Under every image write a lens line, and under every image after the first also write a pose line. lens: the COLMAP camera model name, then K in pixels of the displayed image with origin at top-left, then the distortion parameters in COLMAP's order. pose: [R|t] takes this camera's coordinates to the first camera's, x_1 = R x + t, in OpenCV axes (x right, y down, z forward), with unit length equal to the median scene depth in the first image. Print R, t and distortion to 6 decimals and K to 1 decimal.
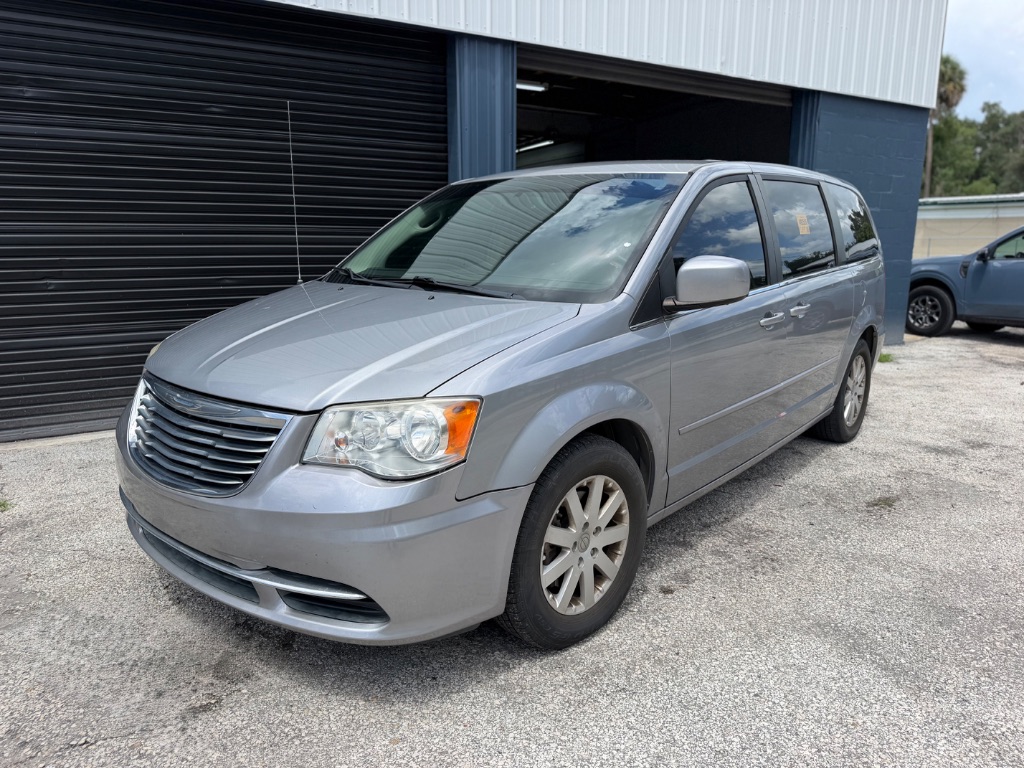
lens RADIAL K [[772.6, 0, 510.0], [0, 772.6, 381.9], [0, 0, 1]] dist [0.000878, 0.000762]
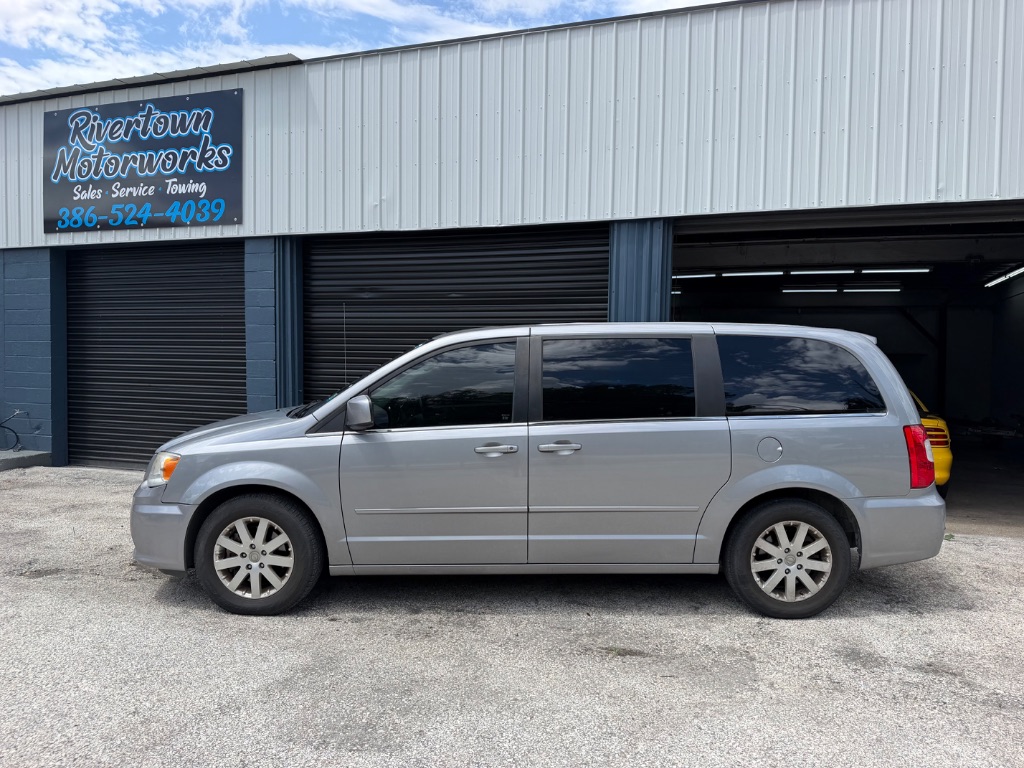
lens RADIAL K [[772.6, 0, 510.0], [0, 772.6, 381.9], [0, 0, 1]] dist [0.000878, 0.000762]
pose [[0.609525, 0.031057, -0.792158, 1.337410], [-0.162572, 0.982893, -0.086556, -0.088374], [0.775918, 0.181541, 0.604147, 0.244390]]
